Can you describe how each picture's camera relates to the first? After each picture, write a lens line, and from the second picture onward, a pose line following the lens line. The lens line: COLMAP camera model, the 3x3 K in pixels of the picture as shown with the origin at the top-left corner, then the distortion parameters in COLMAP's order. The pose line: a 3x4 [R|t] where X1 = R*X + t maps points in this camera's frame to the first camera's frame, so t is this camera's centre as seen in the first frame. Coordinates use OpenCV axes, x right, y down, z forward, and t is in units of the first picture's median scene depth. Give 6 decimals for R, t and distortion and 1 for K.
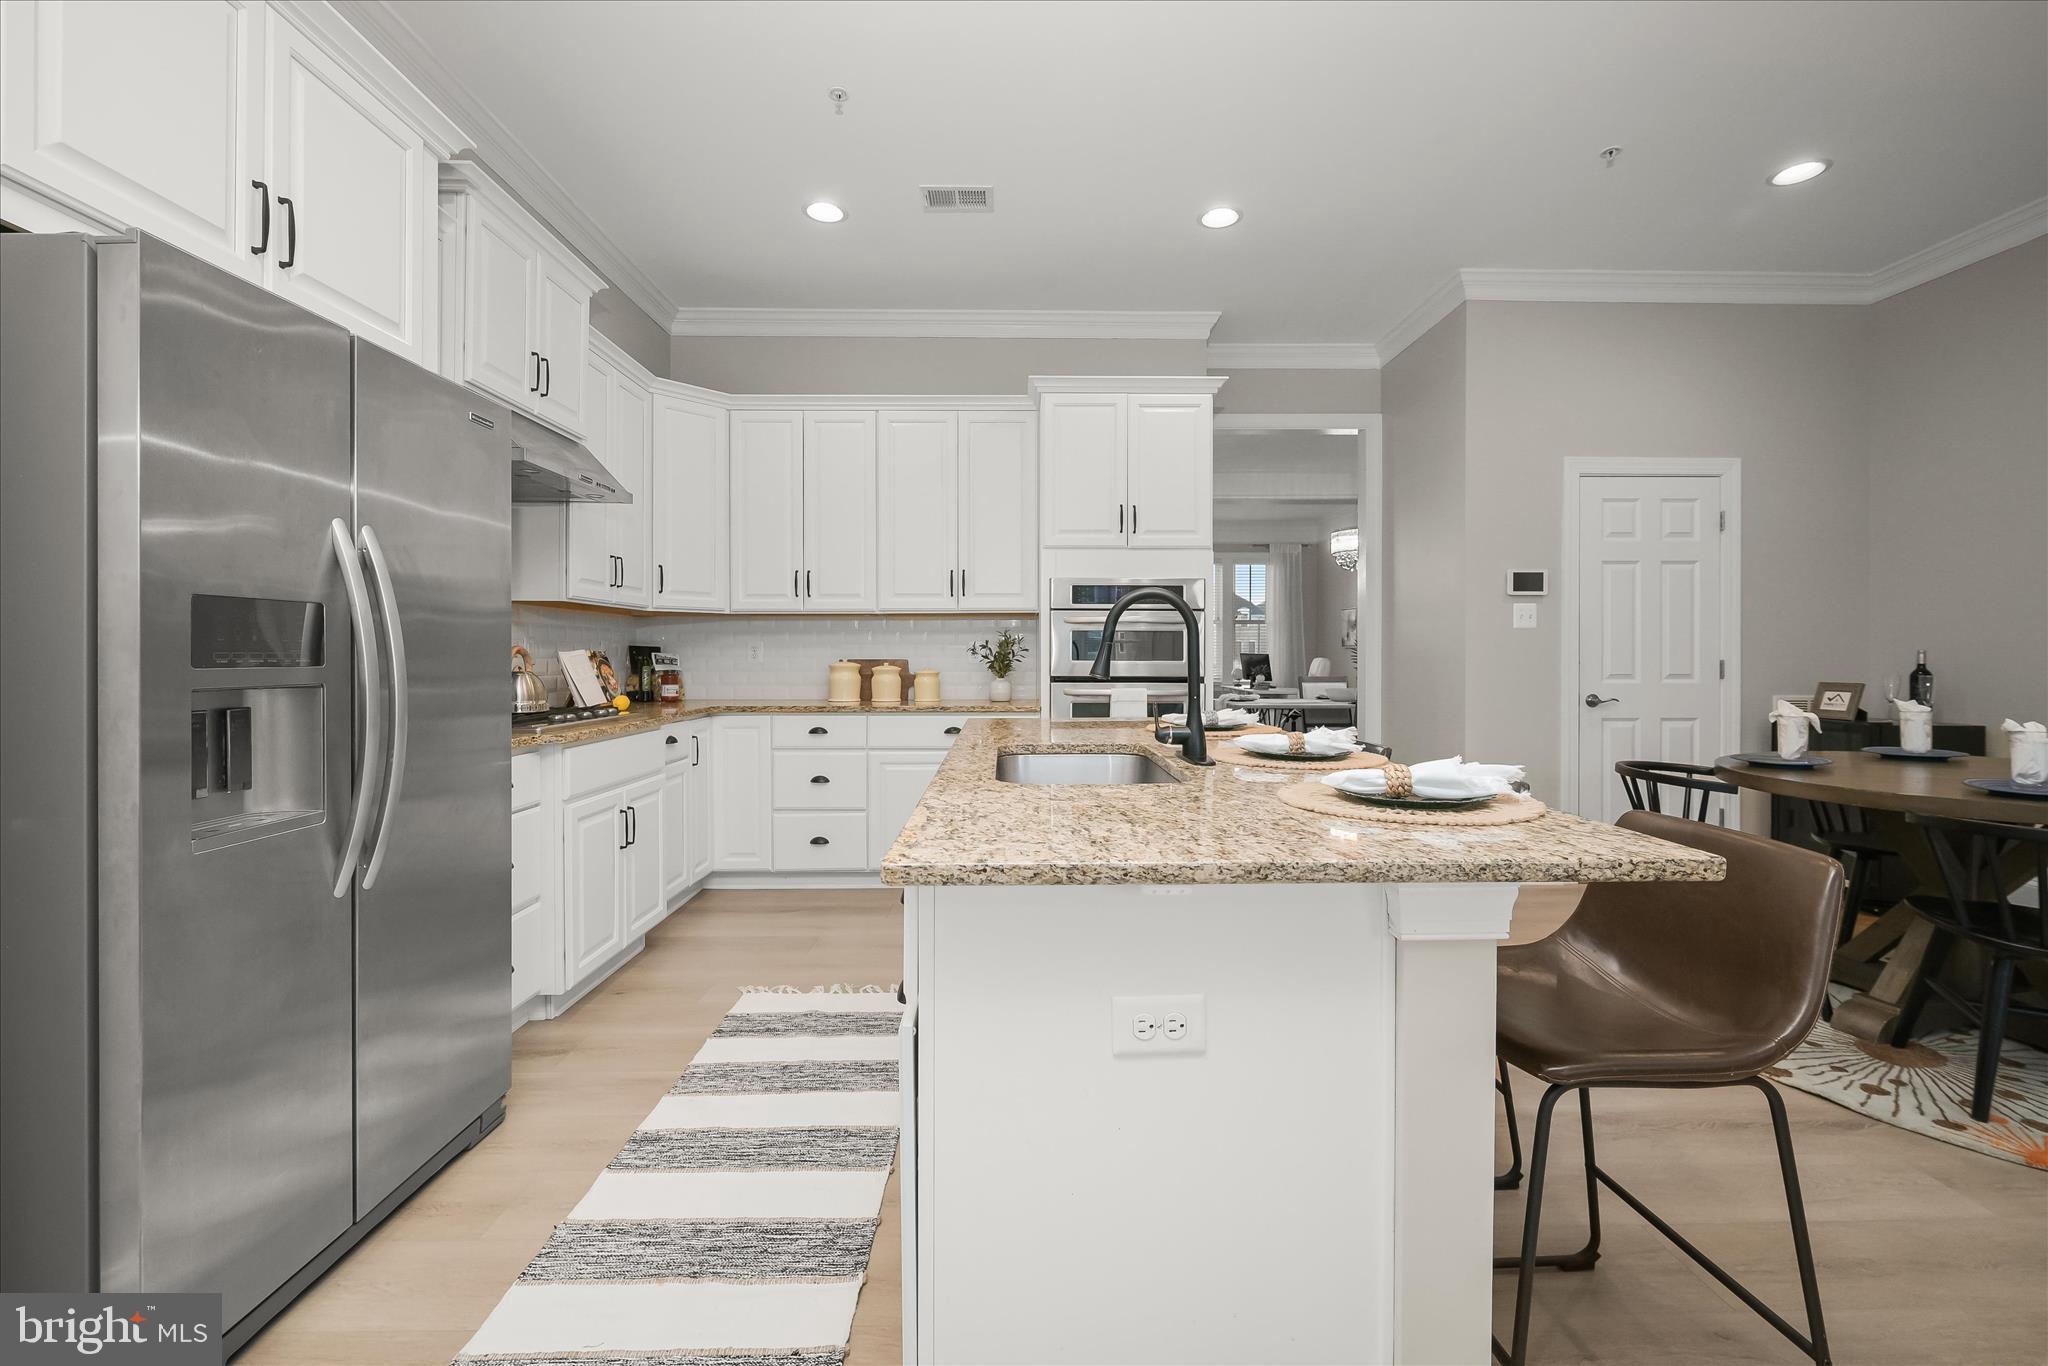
lens RADIAL K [[867.1, 0, 1029.2], [0, 867.1, 649.2], [0, 0, 1]] dist [-0.000924, -0.000048]
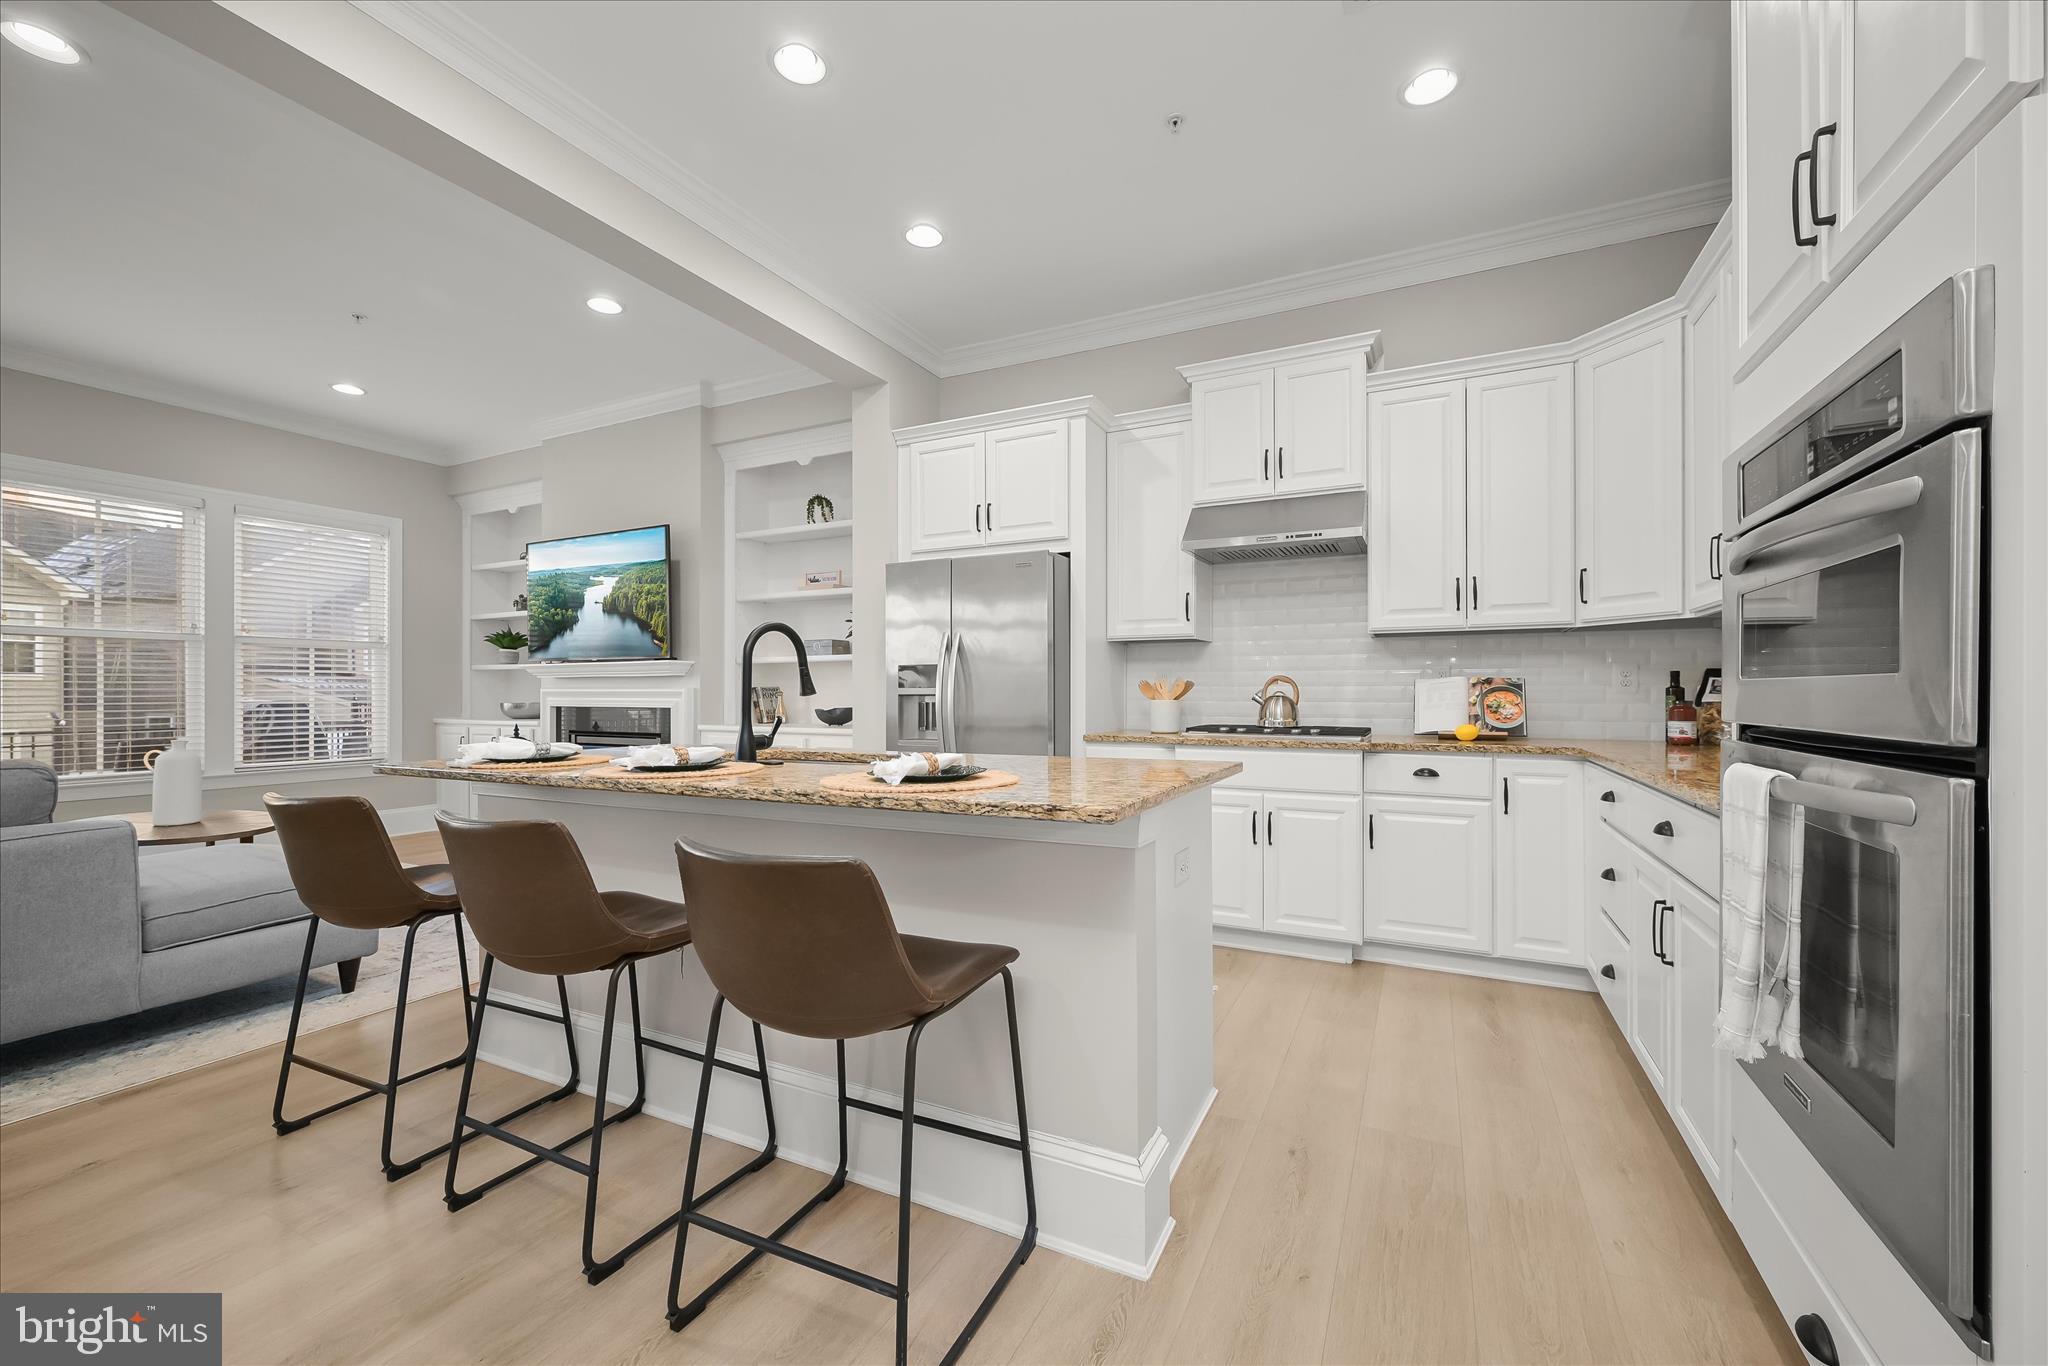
lens RADIAL K [[808.3, 0, 1029.9], [0, 808.3, 690.9], [0, 0, 1]] dist [-0.000969, -0.000191]
pose [[-0.463676, -0.004040, -0.885996, 0.459074], [0.006759, 0.999944, -0.008097, 0.018156], [0.885979, -0.009743, -0.463623, 0.866494]]
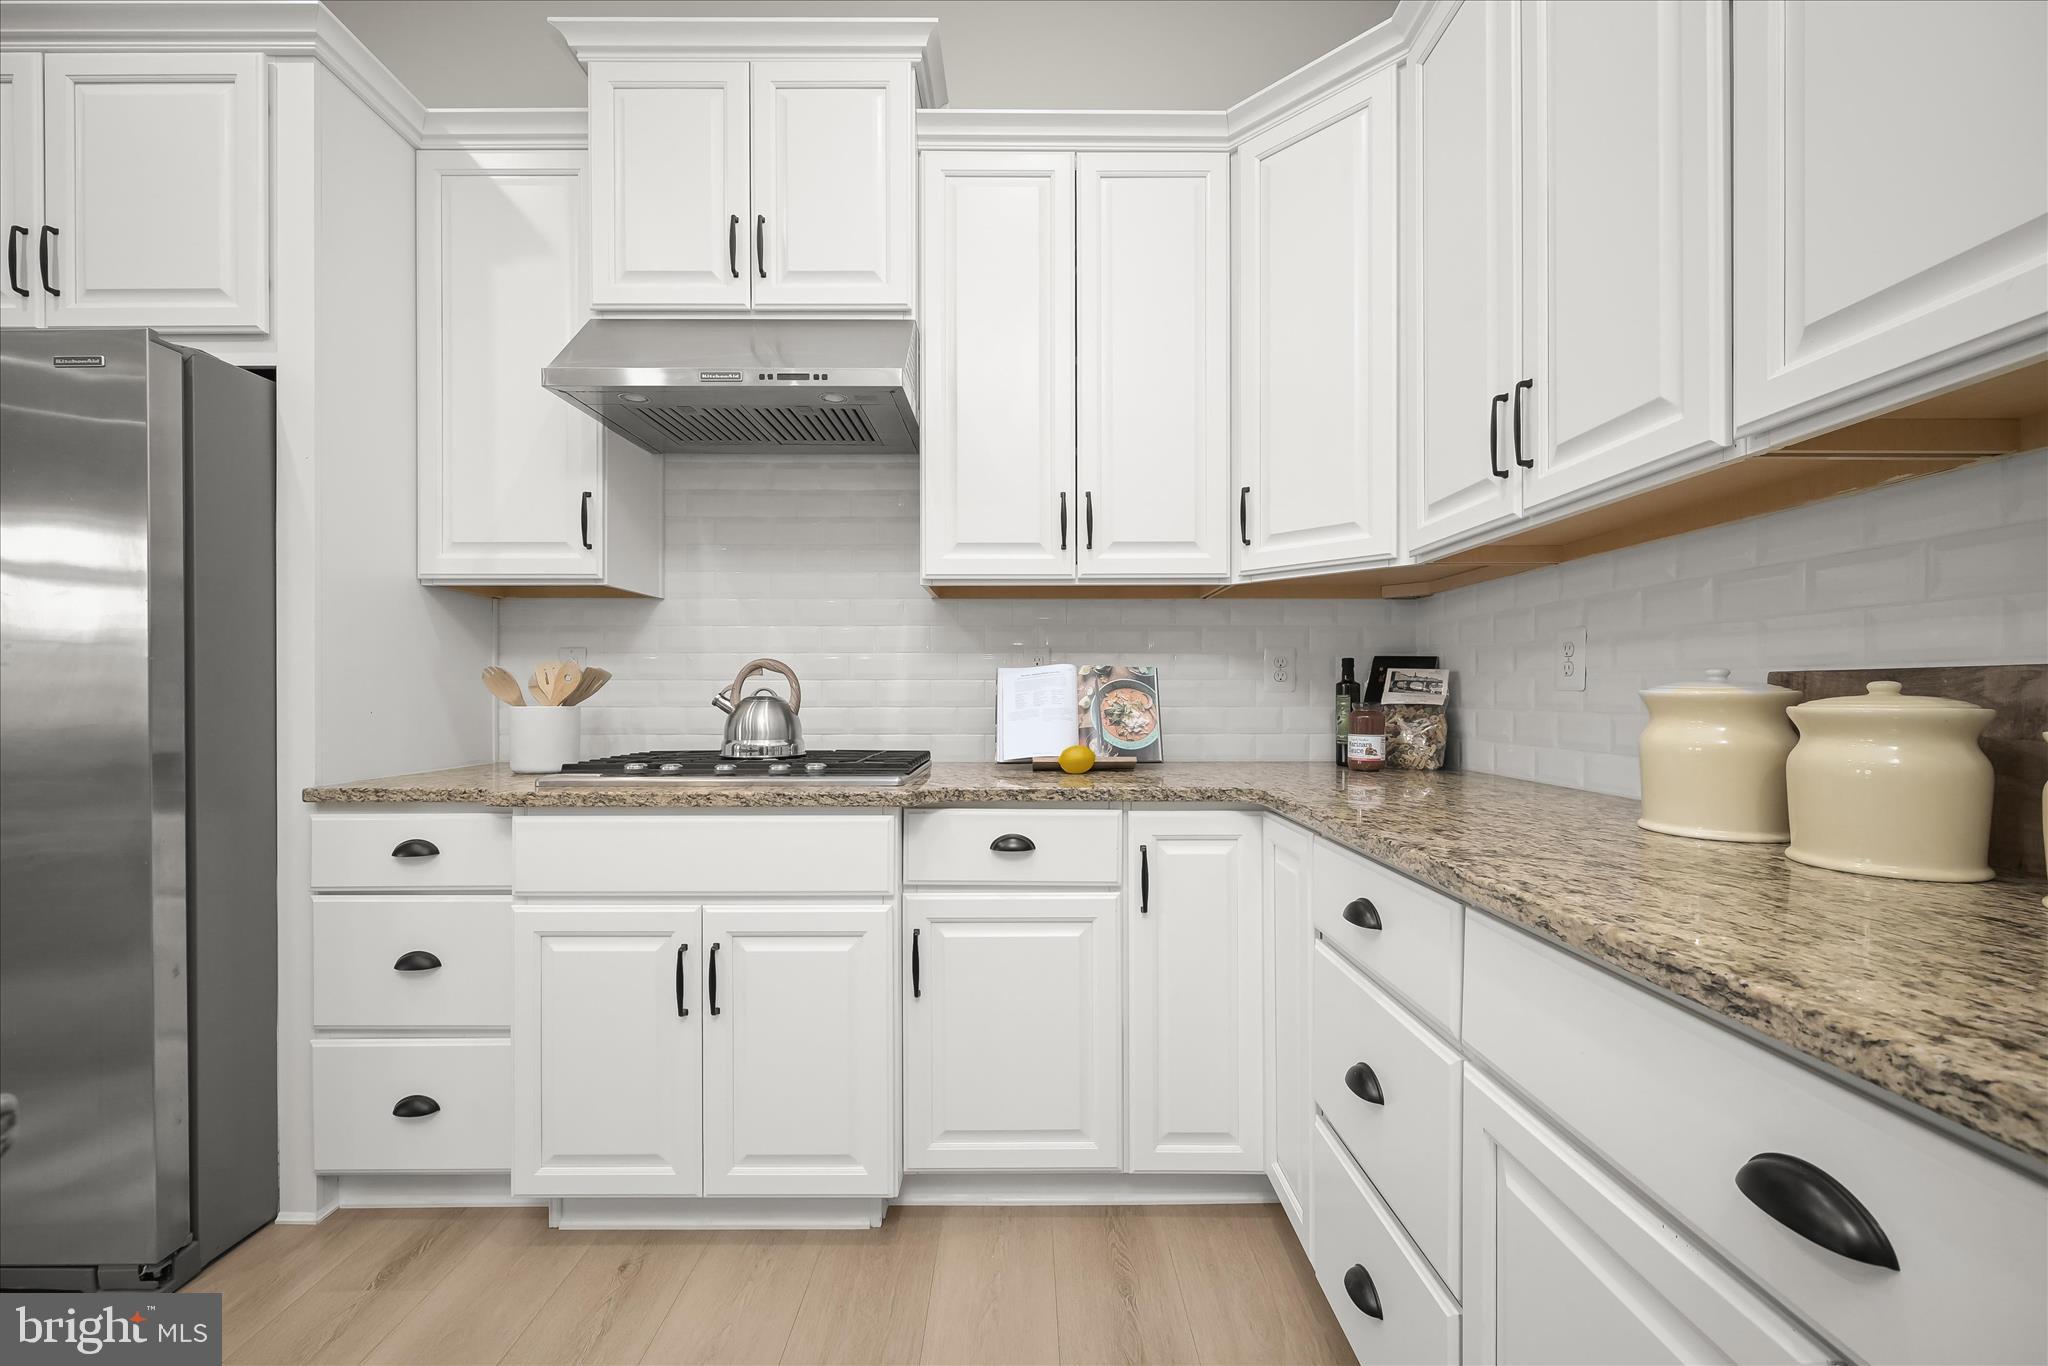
lens RADIAL K [[808.3, 0, 1029.9], [0, 808.3, 690.9], [0, 0, 1]] dist [-0.000969, -0.000191]
pose [[-0.012536, -0.002908, -0.999917, 0.032387], [0.010108, 0.999944, -0.003034, 0.017570], [0.999870, -0.010145, -0.012505, 0.857930]]
